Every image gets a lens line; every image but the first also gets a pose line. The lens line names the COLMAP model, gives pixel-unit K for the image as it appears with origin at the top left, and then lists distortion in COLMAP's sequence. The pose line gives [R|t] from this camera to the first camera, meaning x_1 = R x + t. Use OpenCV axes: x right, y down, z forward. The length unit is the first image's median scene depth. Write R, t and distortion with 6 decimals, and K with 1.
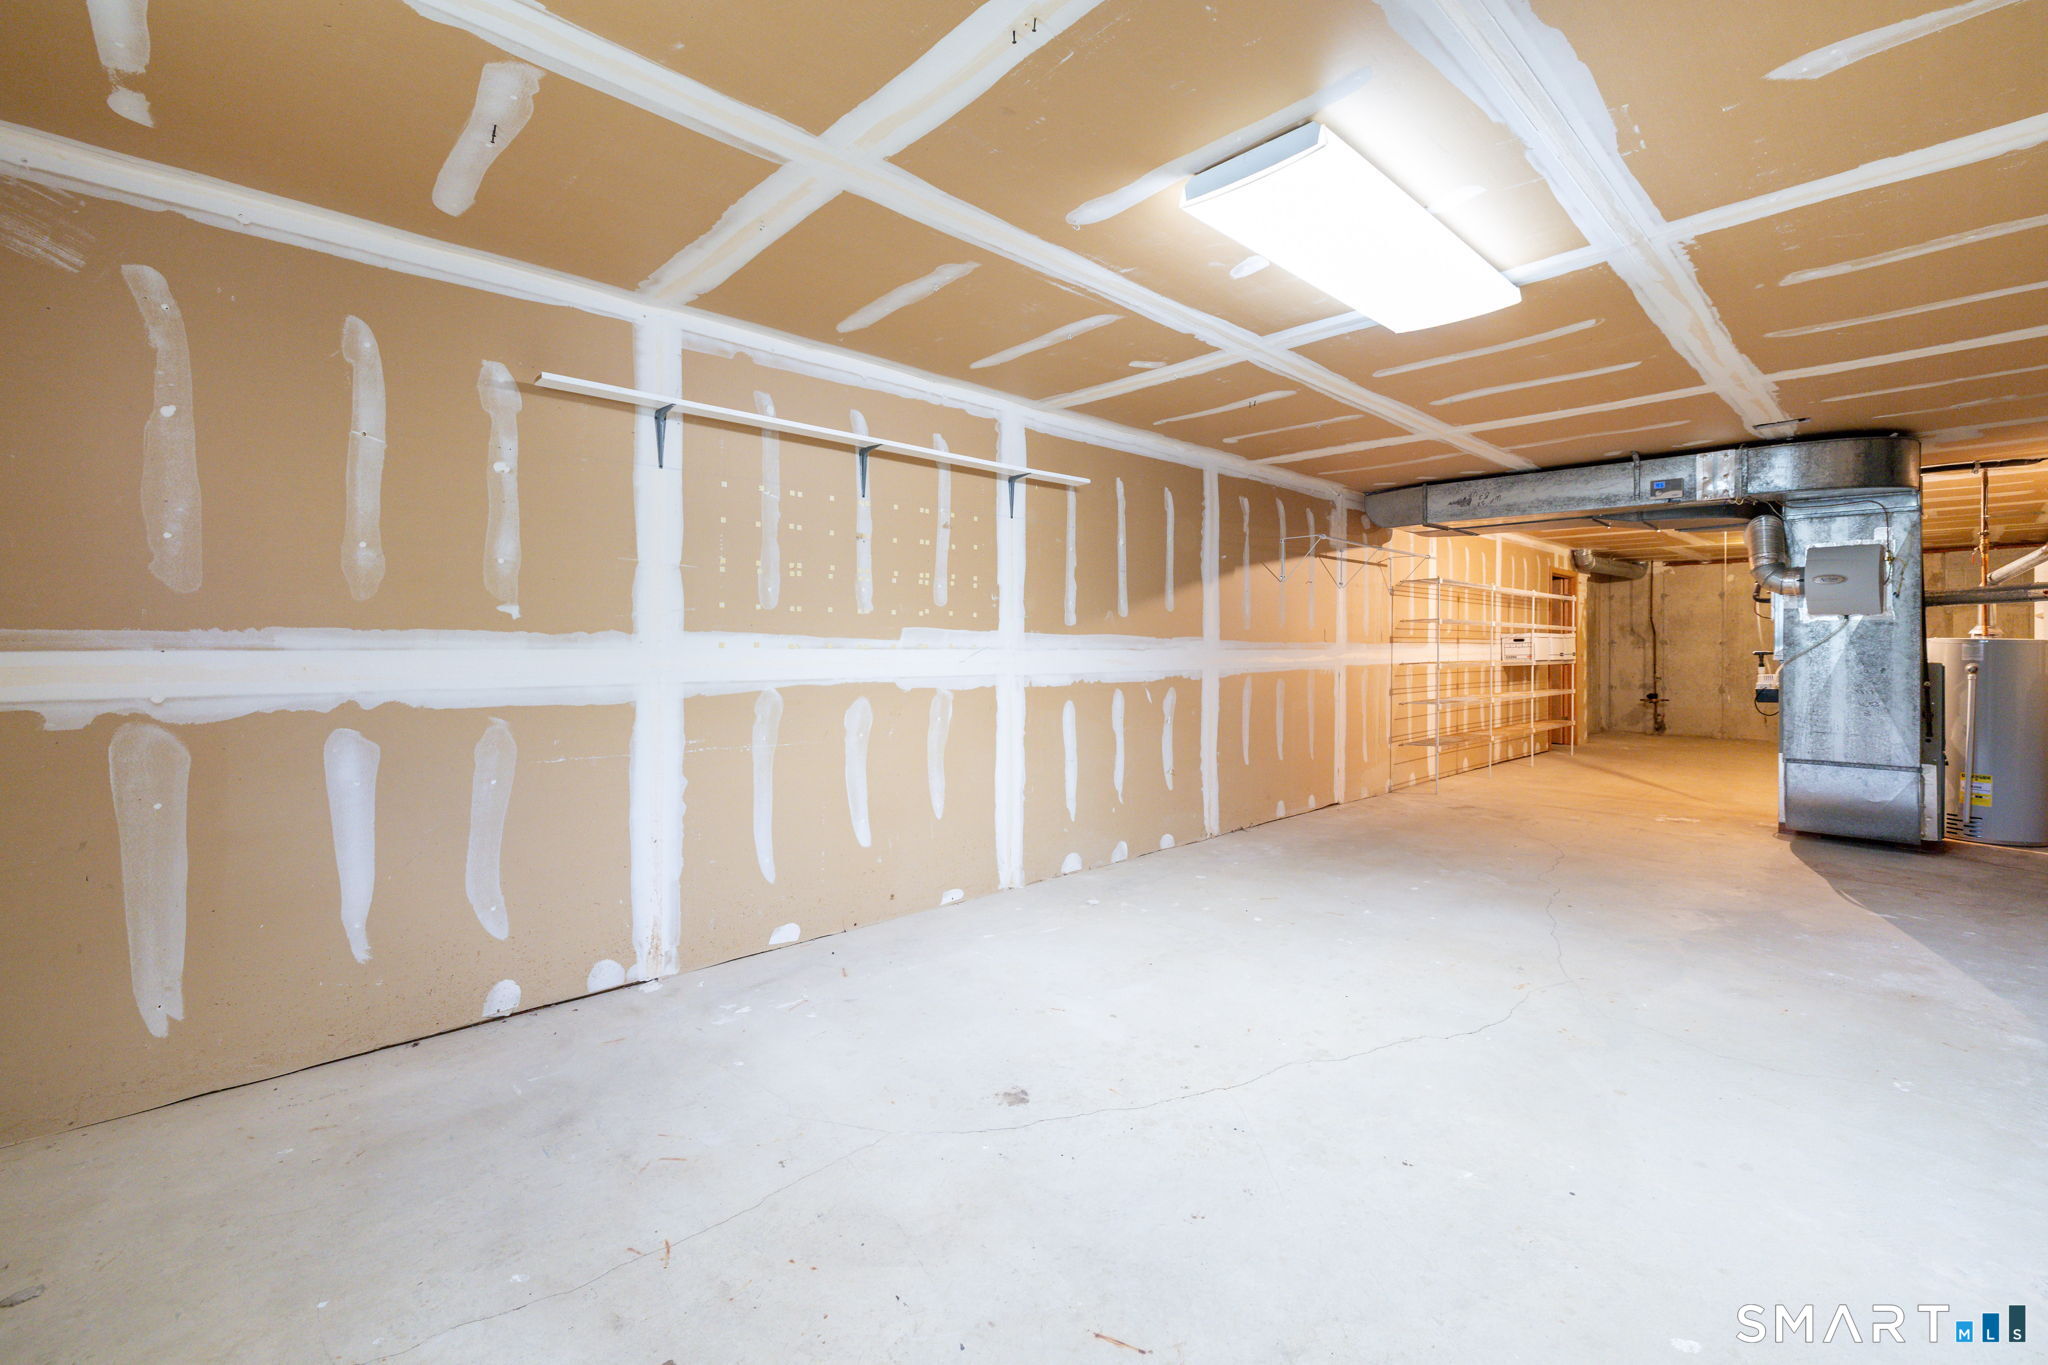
lens RADIAL K [[859.9, 0, 1025.1], [0, 859.9, 674.0], [0, 0, 1]] dist [0.000114, -0.000042]
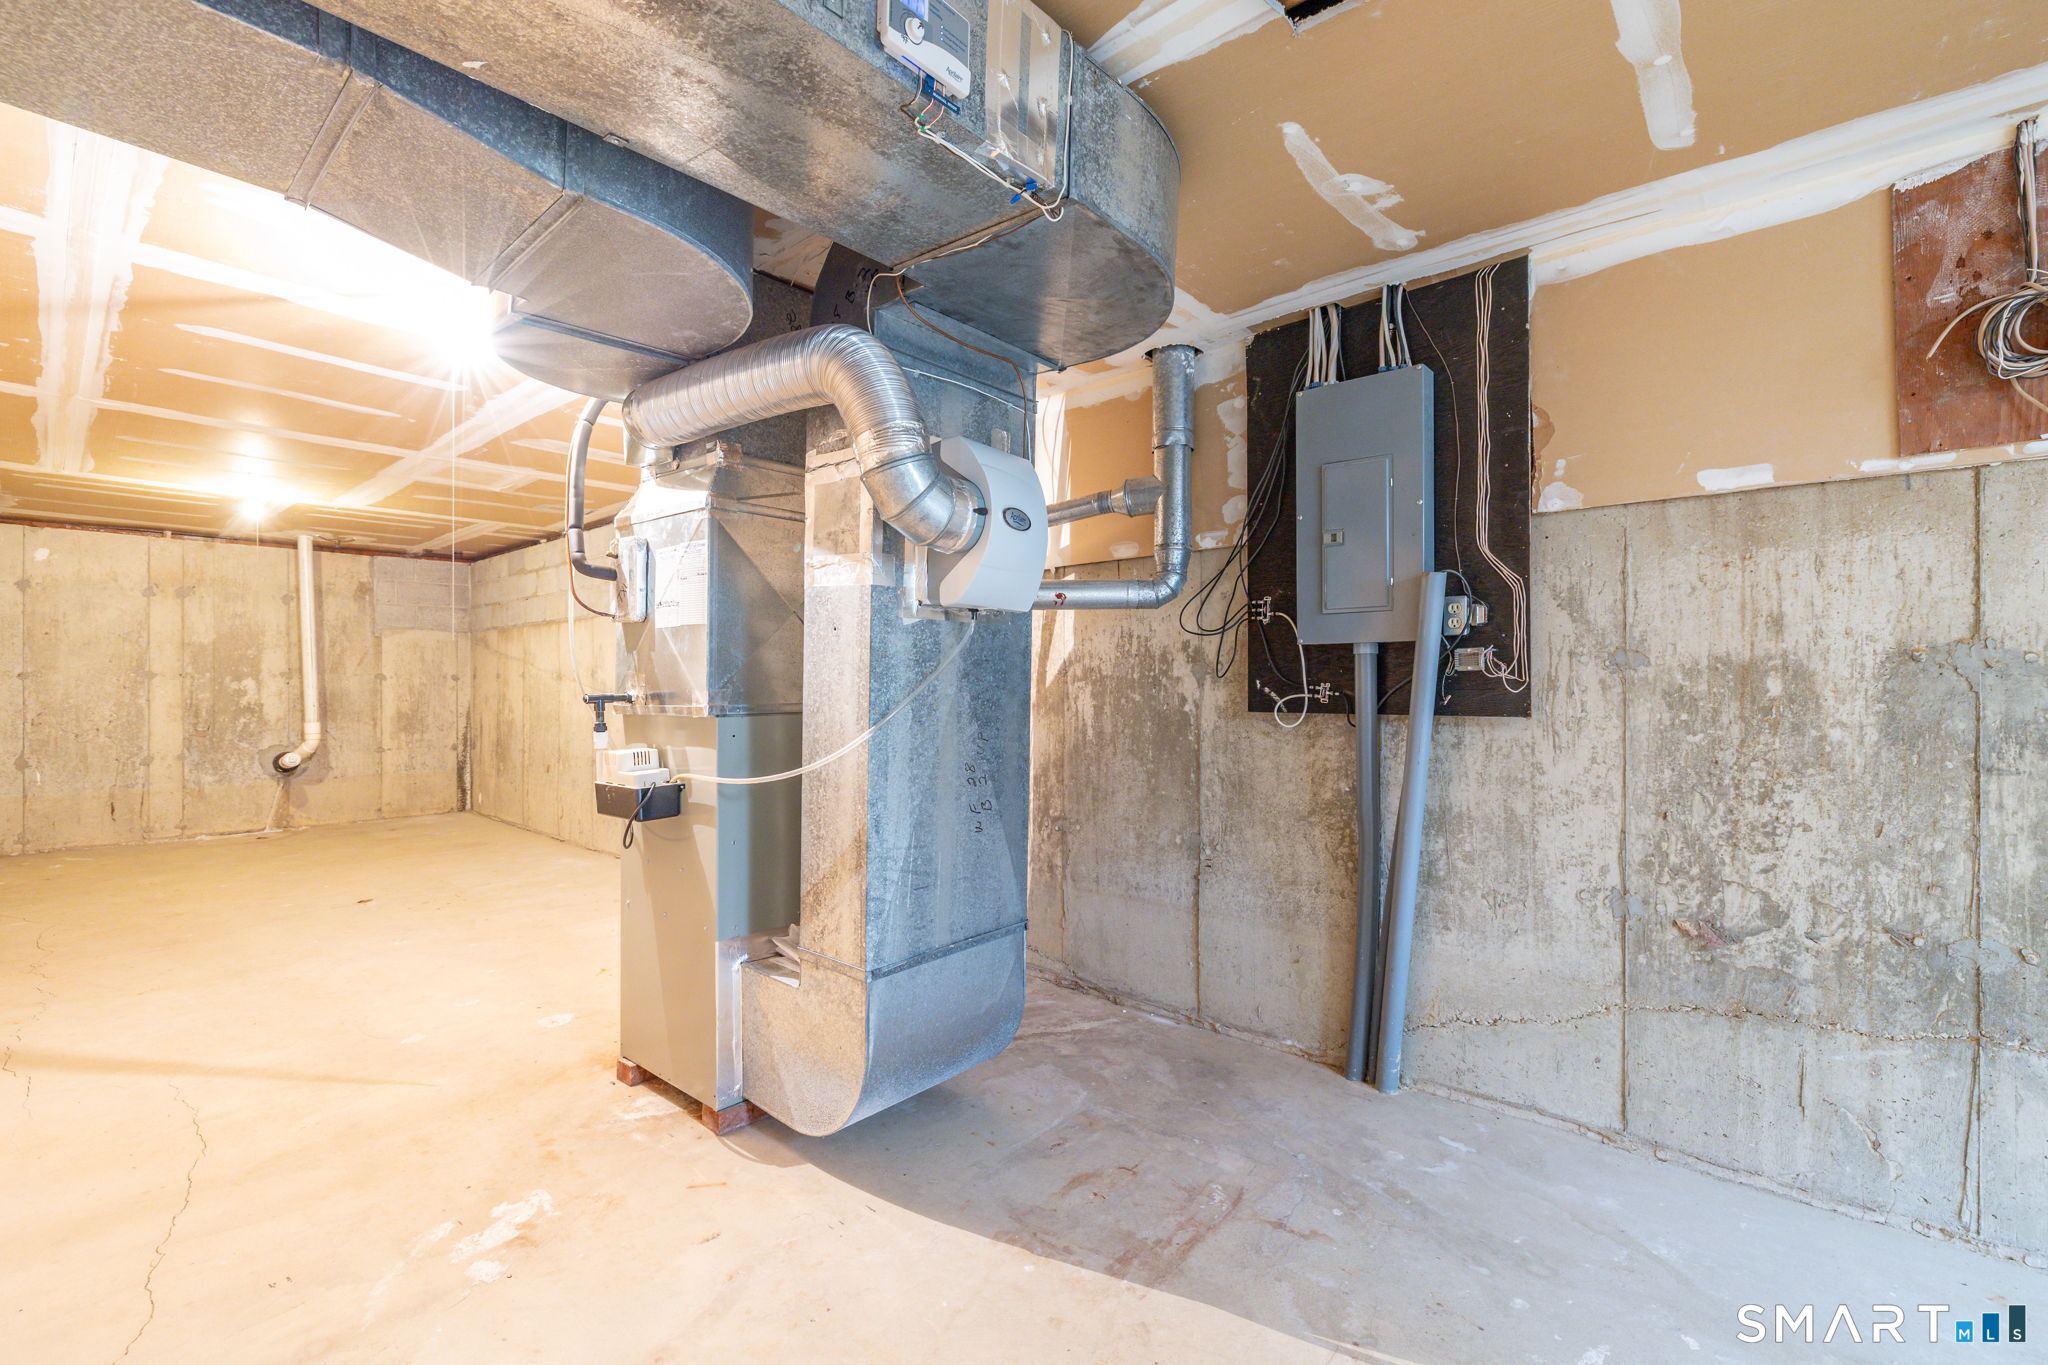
lens RADIAL K [[859.9, 0, 1025.1], [0, 859.9, 674.0], [0, 0, 1]] dist [0.000114, -0.000042]
pose [[-0.096088, 0.000403, 0.995373, 0.462710], [0.036508, 0.999328, 0.003120, -0.032904], [-0.994703, 0.036639, -0.096038, 0.907150]]
